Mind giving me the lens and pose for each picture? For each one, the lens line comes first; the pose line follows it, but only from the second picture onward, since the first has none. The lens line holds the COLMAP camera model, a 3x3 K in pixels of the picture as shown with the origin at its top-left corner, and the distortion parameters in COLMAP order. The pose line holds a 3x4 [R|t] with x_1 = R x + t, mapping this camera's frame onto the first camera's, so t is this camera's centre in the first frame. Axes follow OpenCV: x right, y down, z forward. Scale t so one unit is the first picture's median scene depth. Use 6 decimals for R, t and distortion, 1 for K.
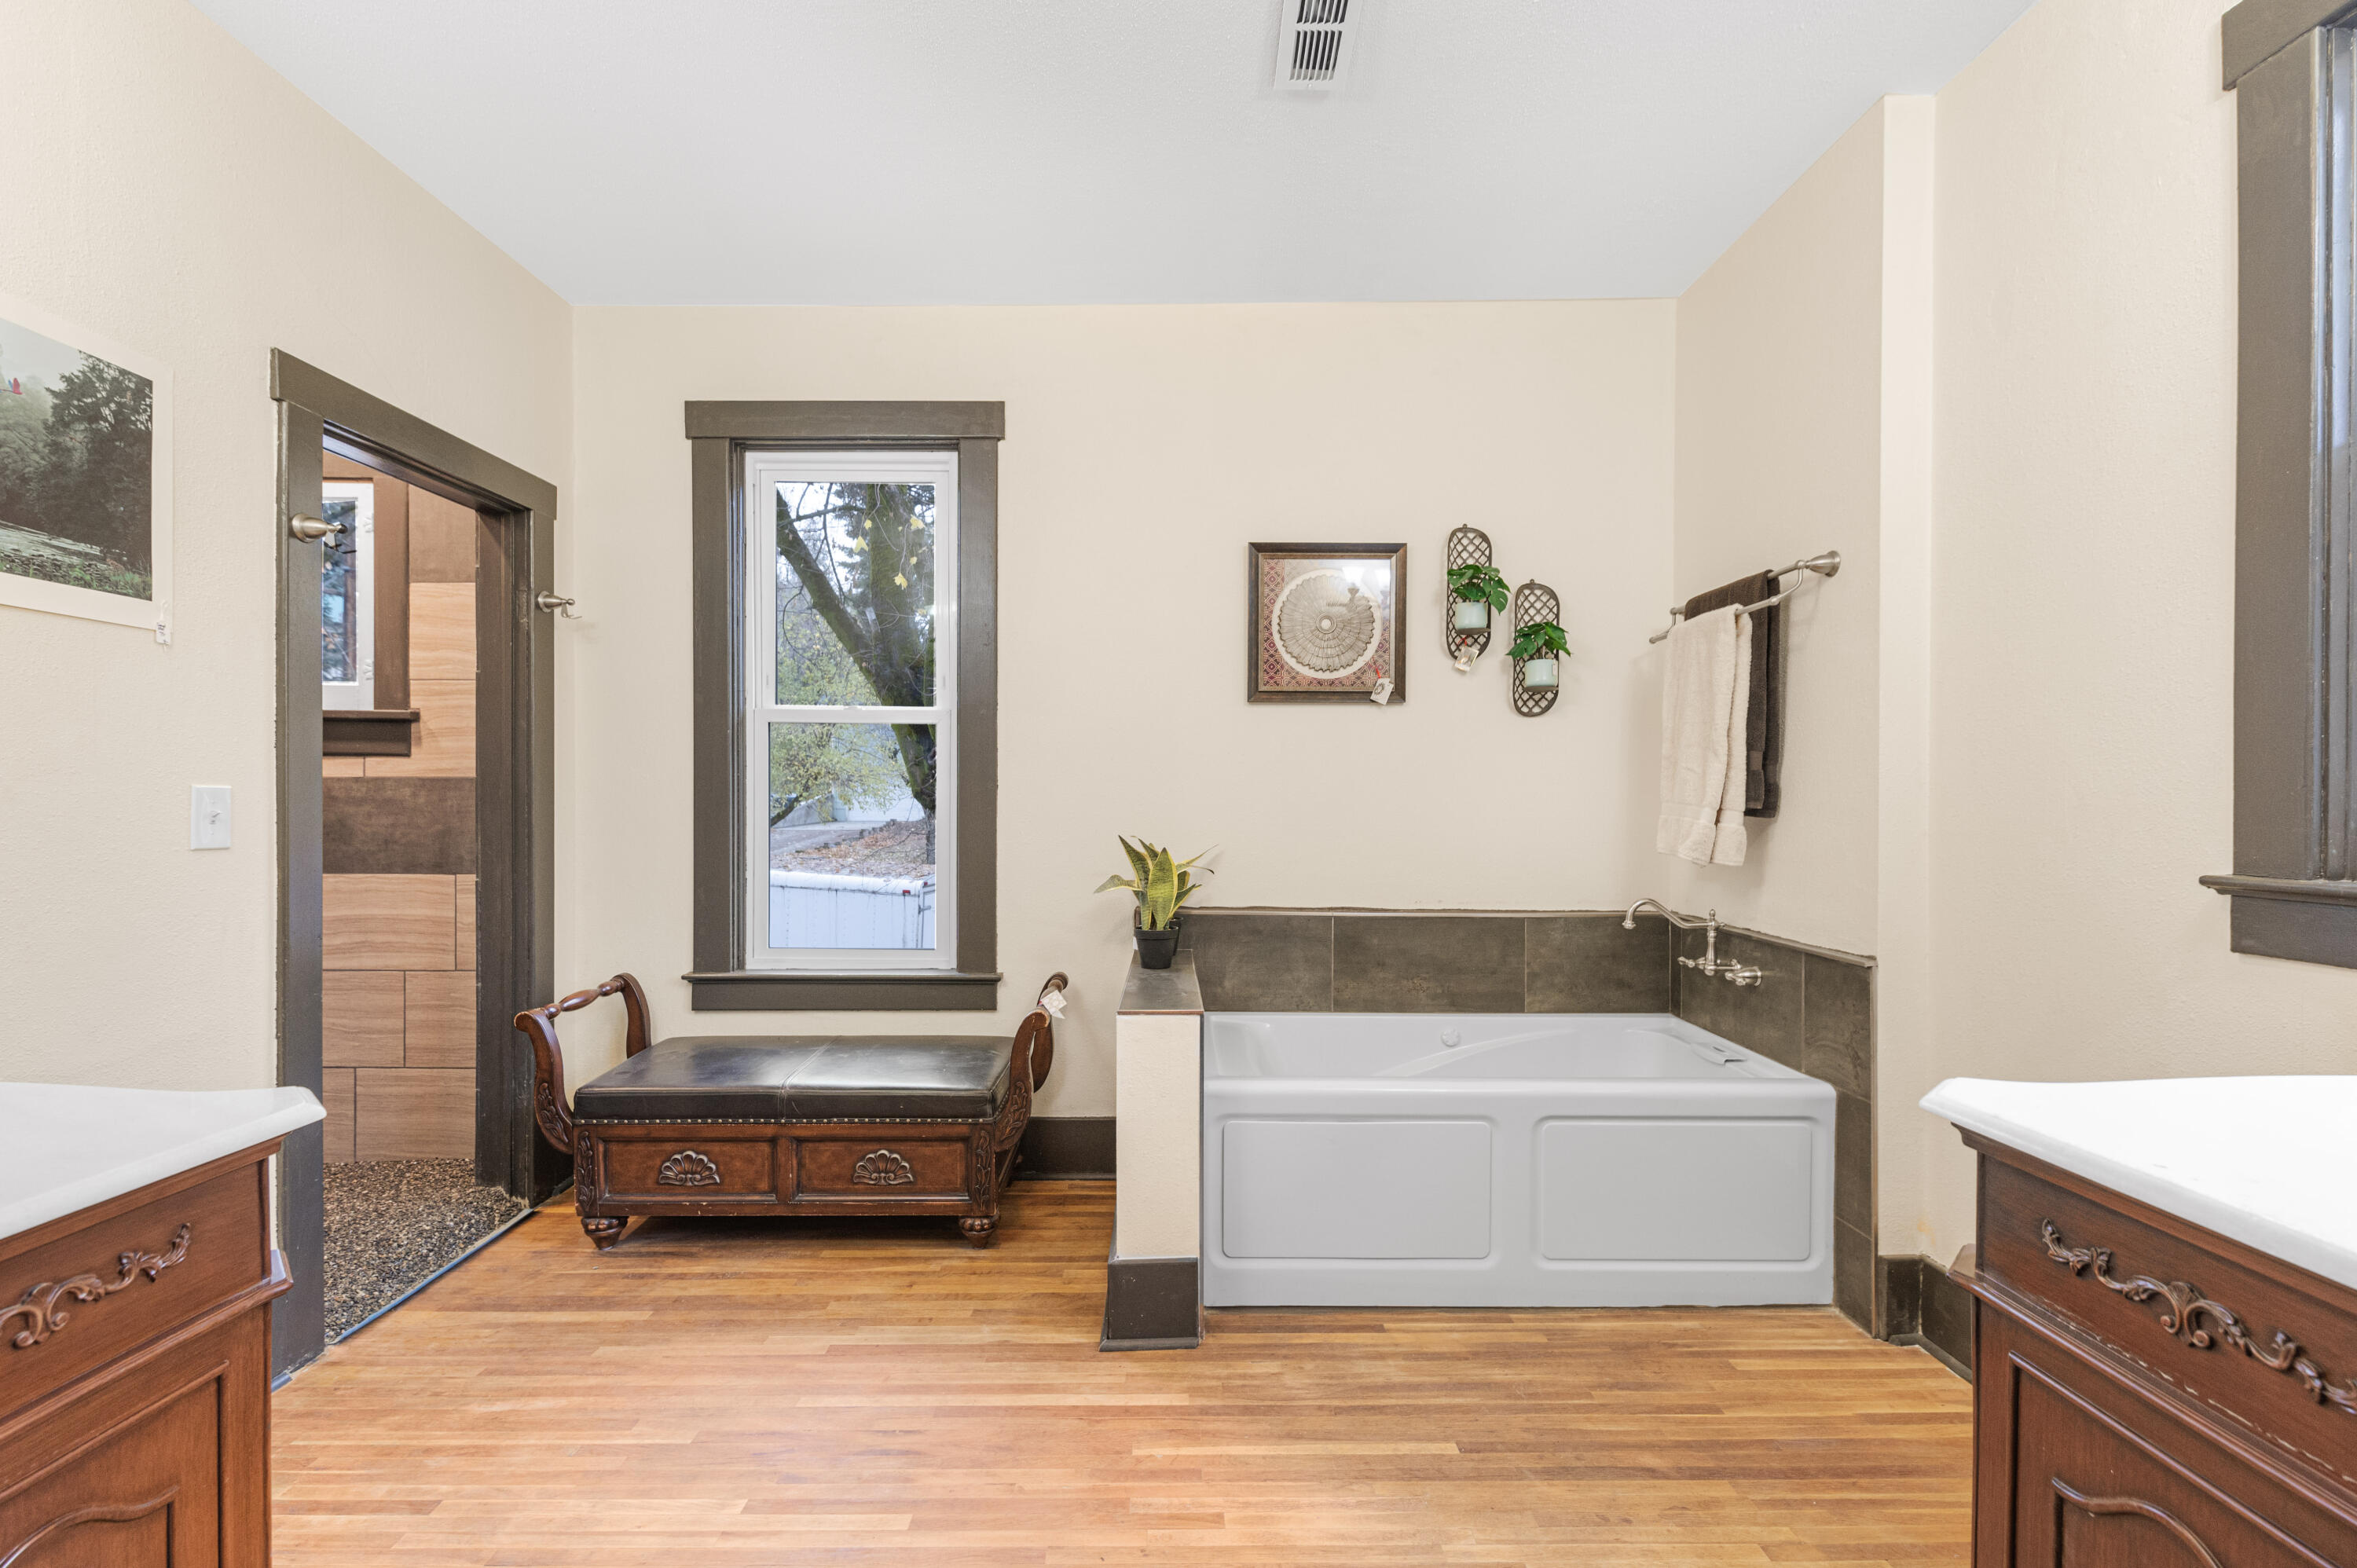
lens RADIAL K [[1044.0, 0, 1179.9], [0, 1044.0, 794.2], [0, 0, 1]] dist [-0.007349, -0.001861]
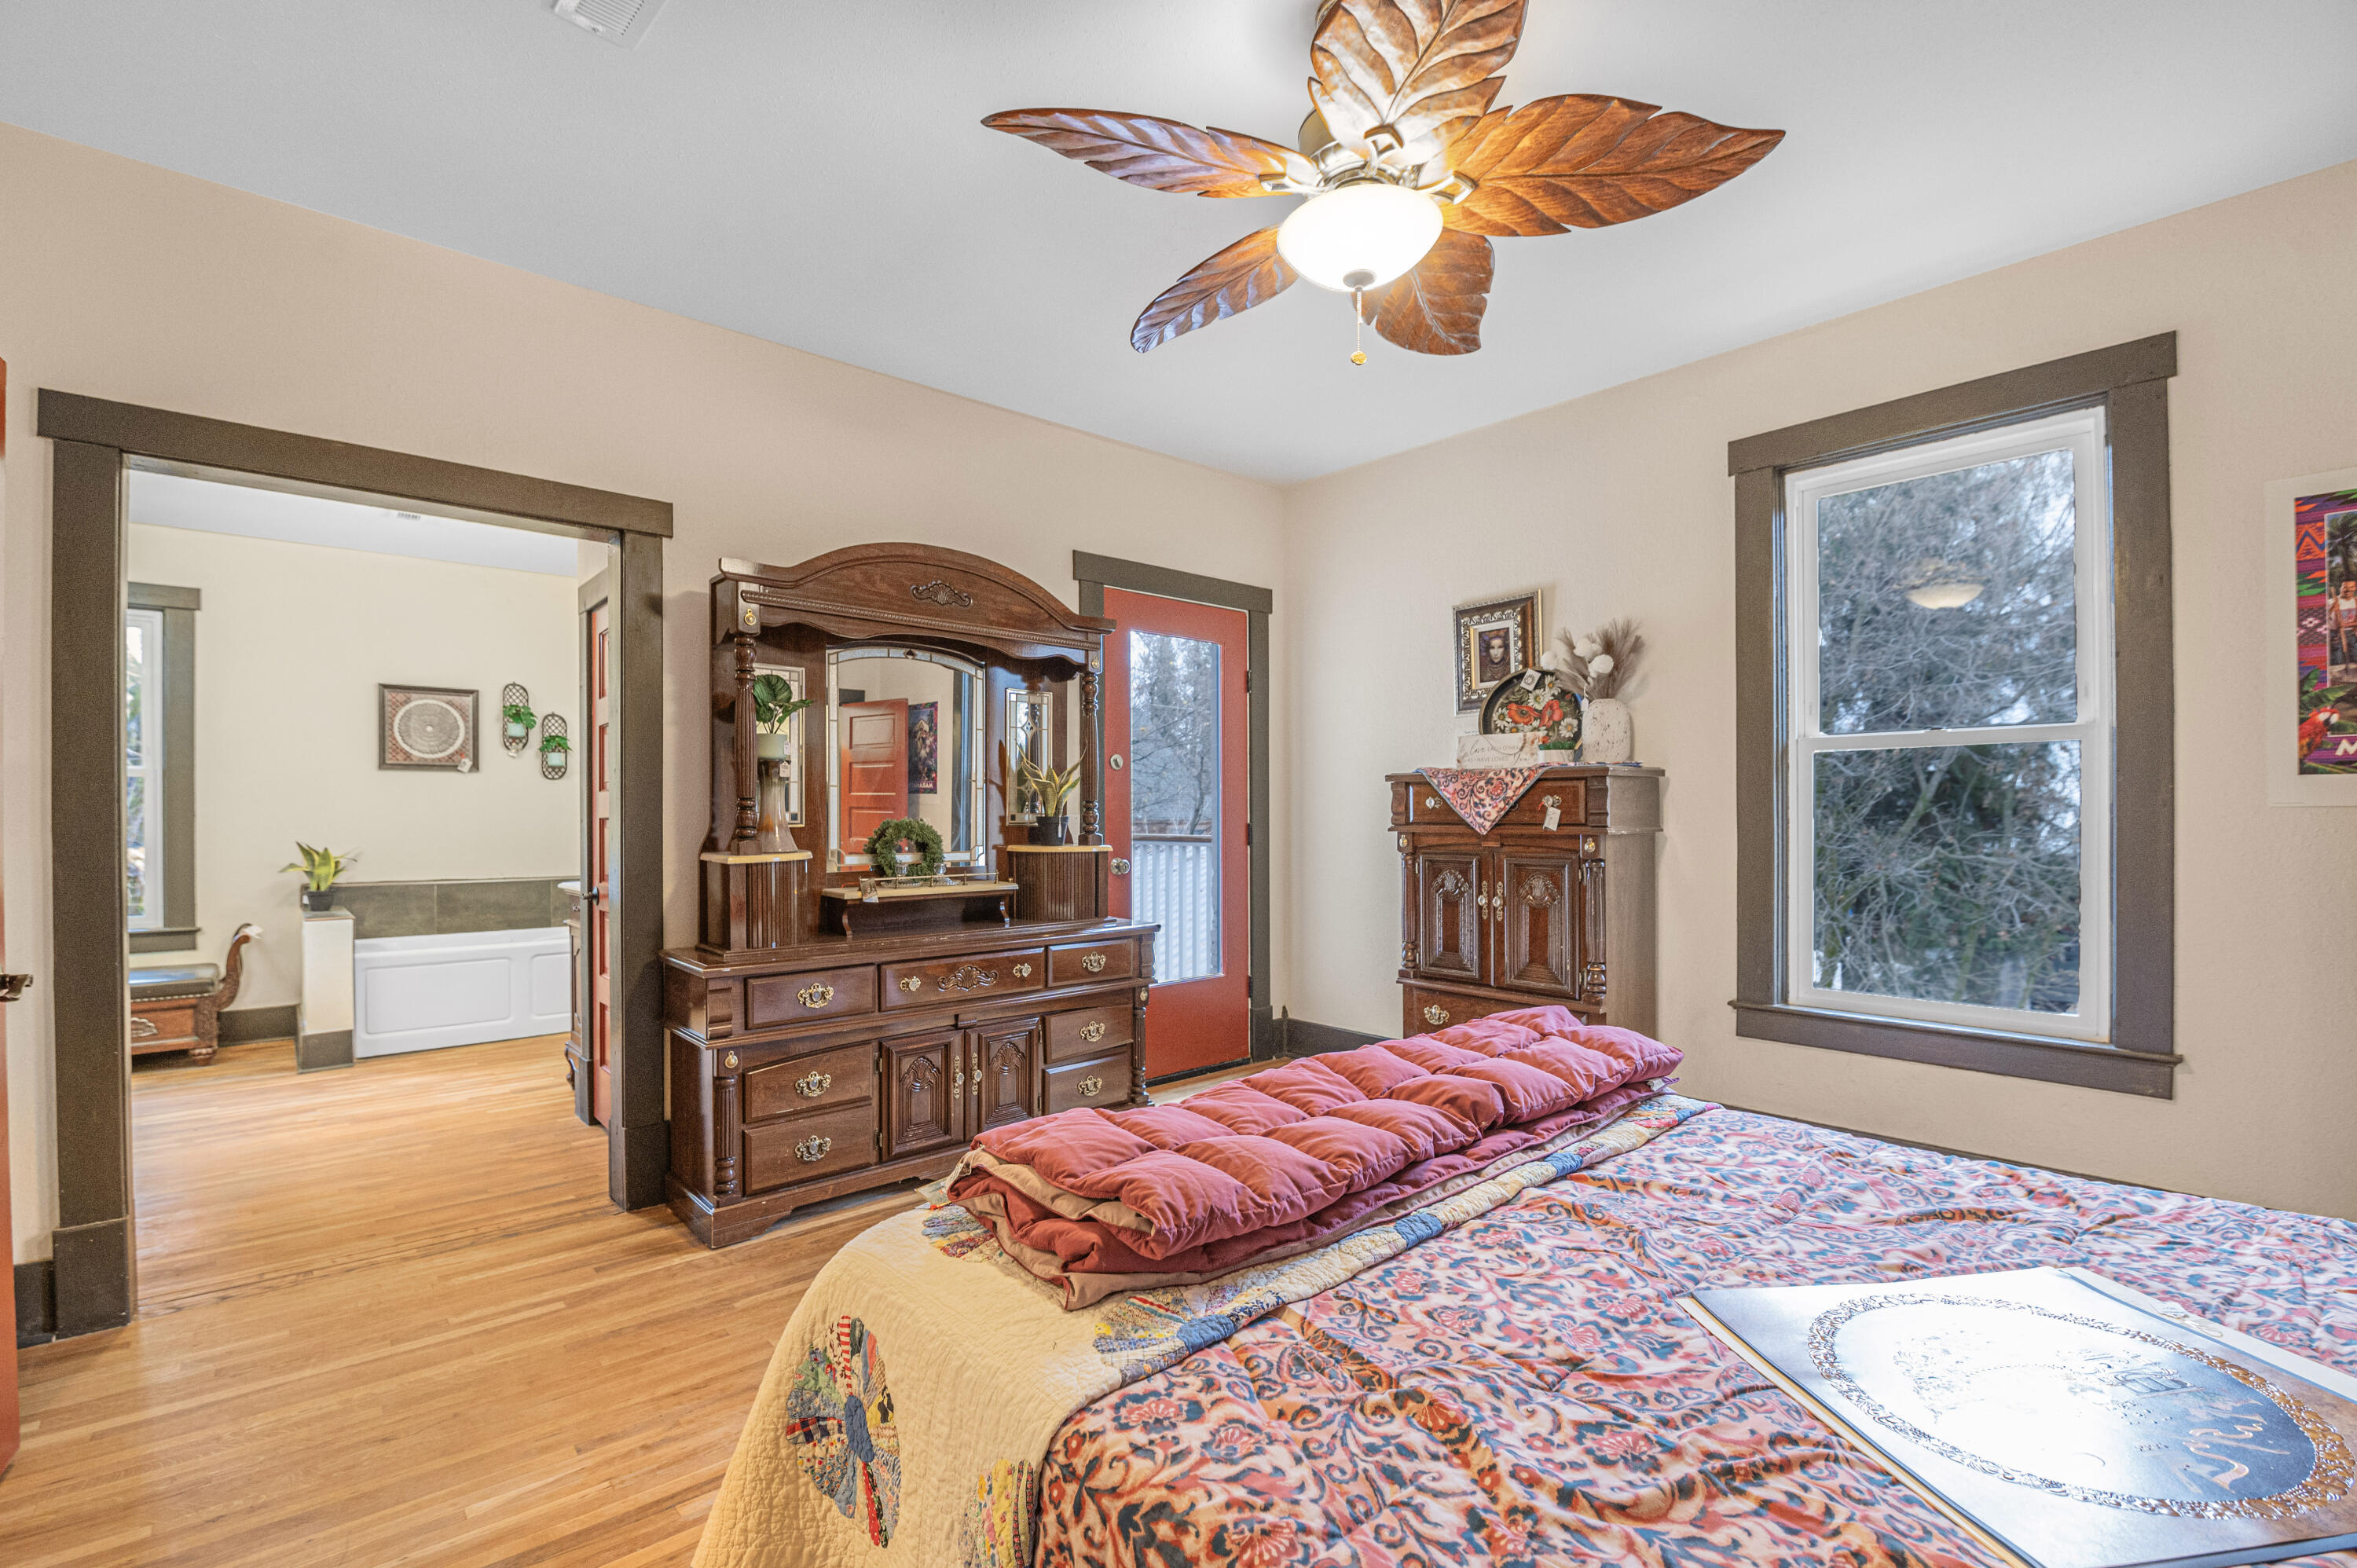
lens RADIAL K [[1044.0, 0, 1148.7], [0, 1044.0, 833.1], [0, 0, 1]] dist [-0.007349, -0.001861]
pose [[0.768663, -0.011349, 0.639554, -0.064453], [-0.004530, 0.999721, 0.023185, -0.024906], [-0.639638, -0.020719, 0.768397, -1.288714]]
